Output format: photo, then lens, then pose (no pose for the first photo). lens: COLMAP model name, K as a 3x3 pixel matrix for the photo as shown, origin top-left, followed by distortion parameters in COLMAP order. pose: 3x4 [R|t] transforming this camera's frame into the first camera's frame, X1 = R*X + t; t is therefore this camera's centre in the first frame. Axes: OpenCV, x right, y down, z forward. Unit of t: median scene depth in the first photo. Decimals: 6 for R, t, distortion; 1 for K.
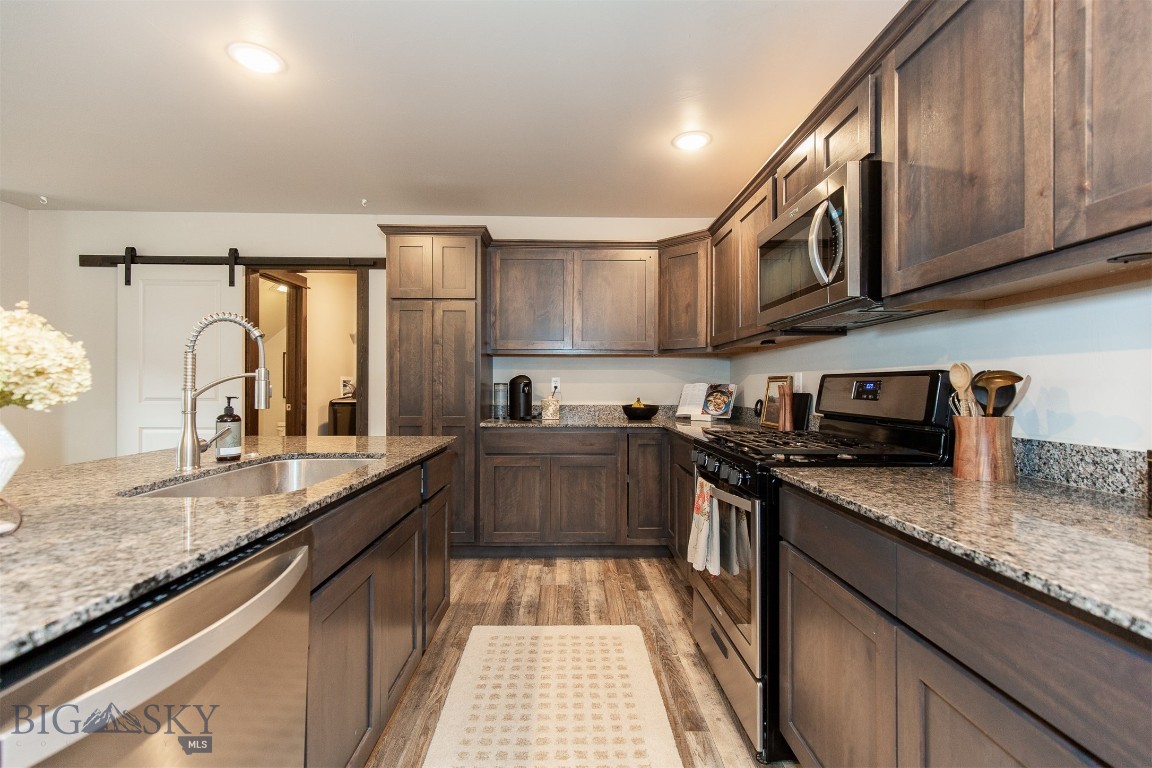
lens RADIAL K [[517.8, 0, 576.2], [0, 517.8, 385.5], [0, 0, 1]] dist [0.007842, -0.000512]
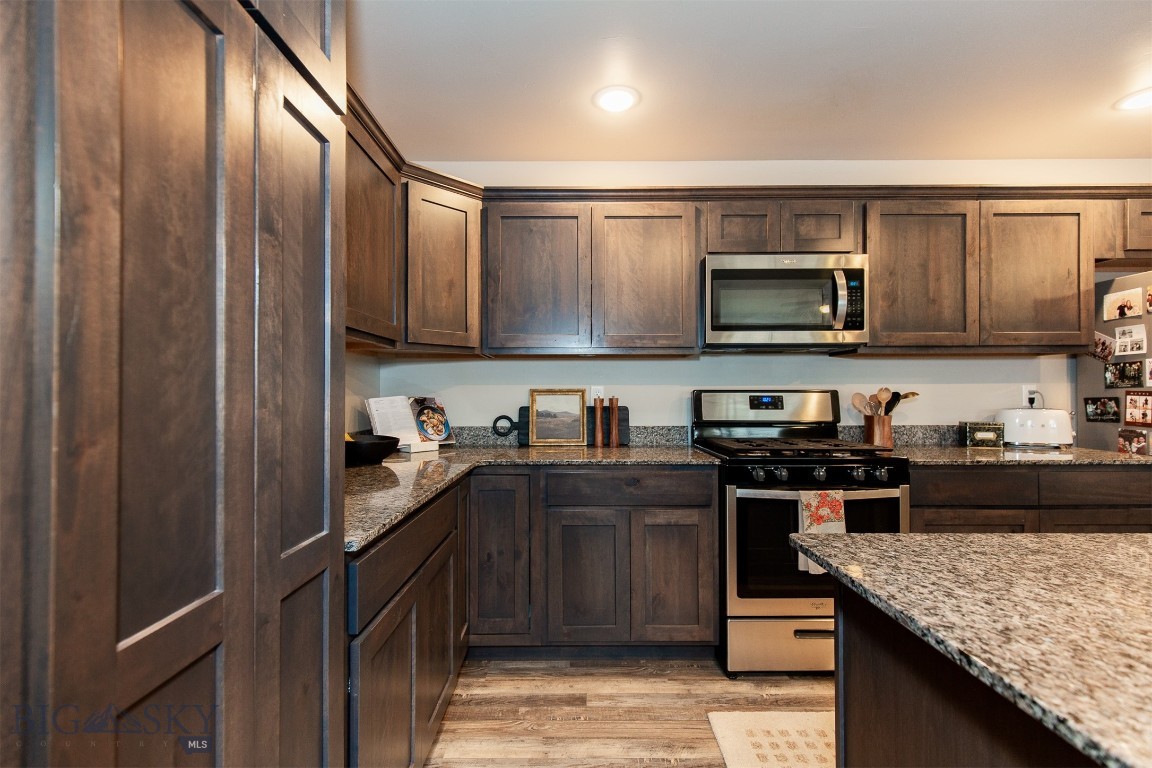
lens RADIAL K [[517.8, 0, 576.2], [0, 517.8, 385.5], [0, 0, 1]] dist [0.007842, -0.000512]
pose [[0.018675, 0.009967, 0.999776, -0.512587], [0.001463, 0.999949, -0.009996, -0.014064], [-0.999825, 0.001650, 0.018660, 0.911167]]
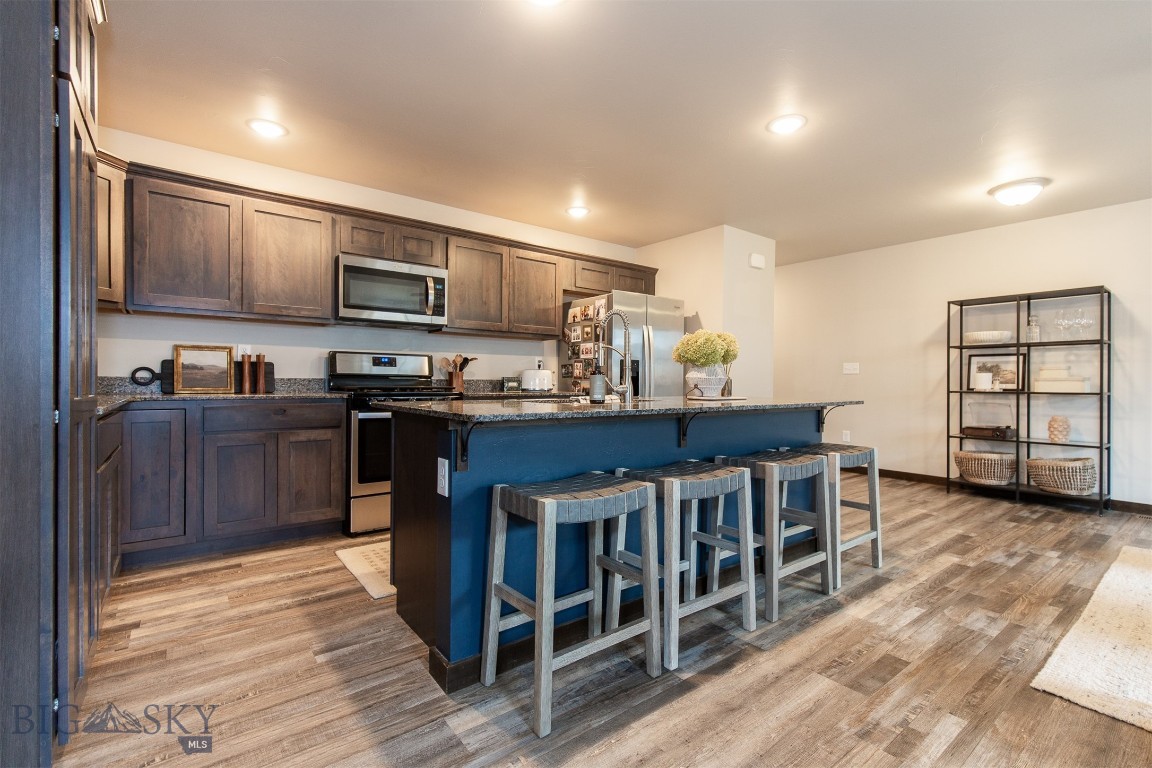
lens RADIAL K [[515.7, 0, 577.7], [0, 515.7, 385.1], [0, 0, 1]] dist [0.003268, 0.000466]
pose [[-0.598732, -0.014899, 0.800811, -0.909563], [-0.011196, 0.999885, 0.010231, 0.043198], [-0.800871, -0.002840, -0.598830, 0.979619]]
